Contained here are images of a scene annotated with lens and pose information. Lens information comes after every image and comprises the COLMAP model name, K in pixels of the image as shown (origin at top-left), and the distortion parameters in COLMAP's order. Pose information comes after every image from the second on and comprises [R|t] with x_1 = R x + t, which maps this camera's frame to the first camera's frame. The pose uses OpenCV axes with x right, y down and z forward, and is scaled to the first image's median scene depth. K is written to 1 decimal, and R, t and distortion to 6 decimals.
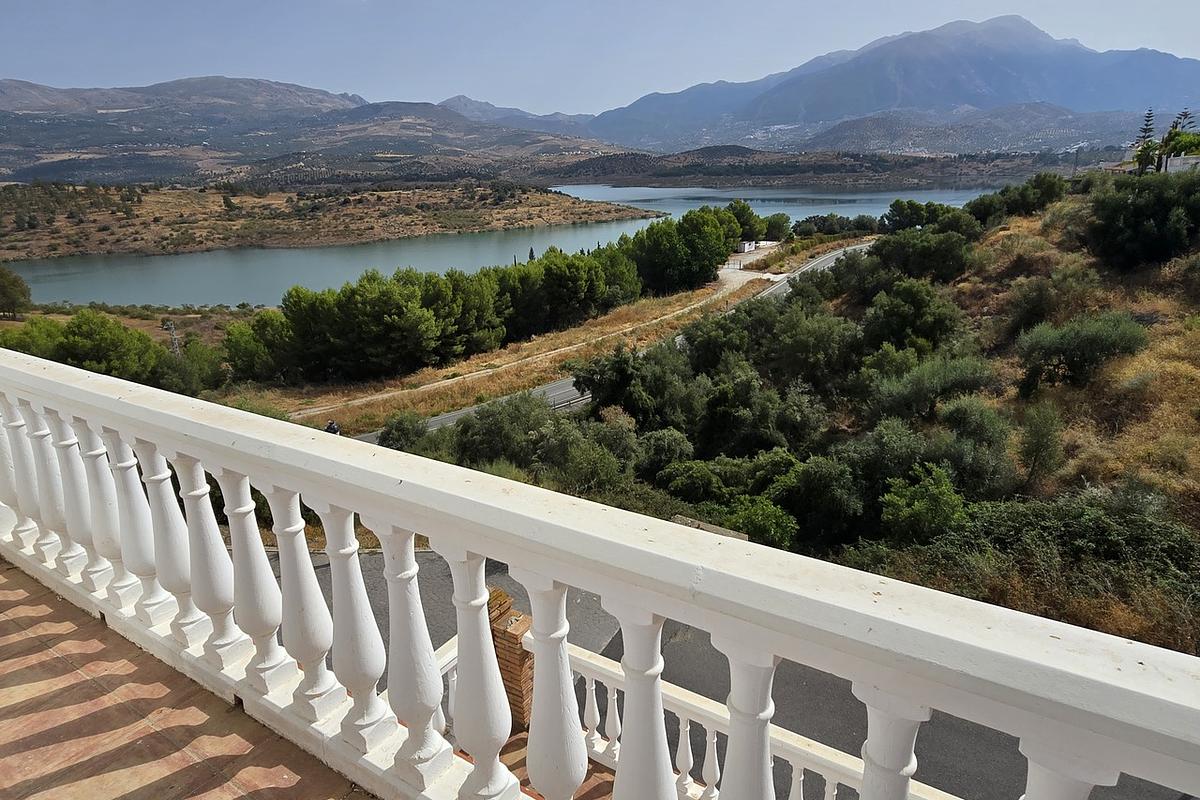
lens RADIAL K [[724.9, 0, 600.0], [0, 724.9, 400.0], [0, 0, 1]] dist [0.002780, -0.003432]
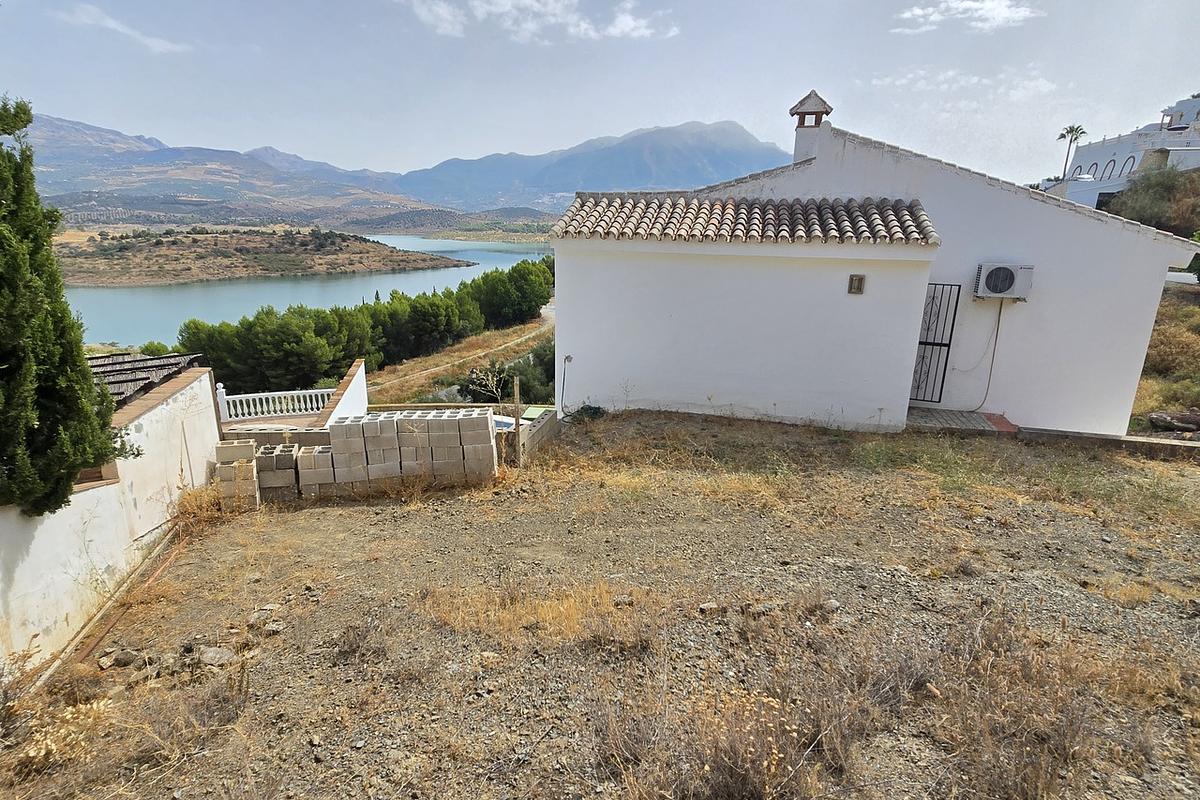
lens RADIAL K [[724.9, 0, 600.0], [0, 724.9, 400.0], [0, 0, 1]] dist [0.002780, -0.003432]
pose [[0.949239, -0.031718, 0.312952, -0.127591], [0.051075, 0.997242, -0.053848, 0.049079], [-0.310381, 0.067099, 0.948241, -0.212962]]
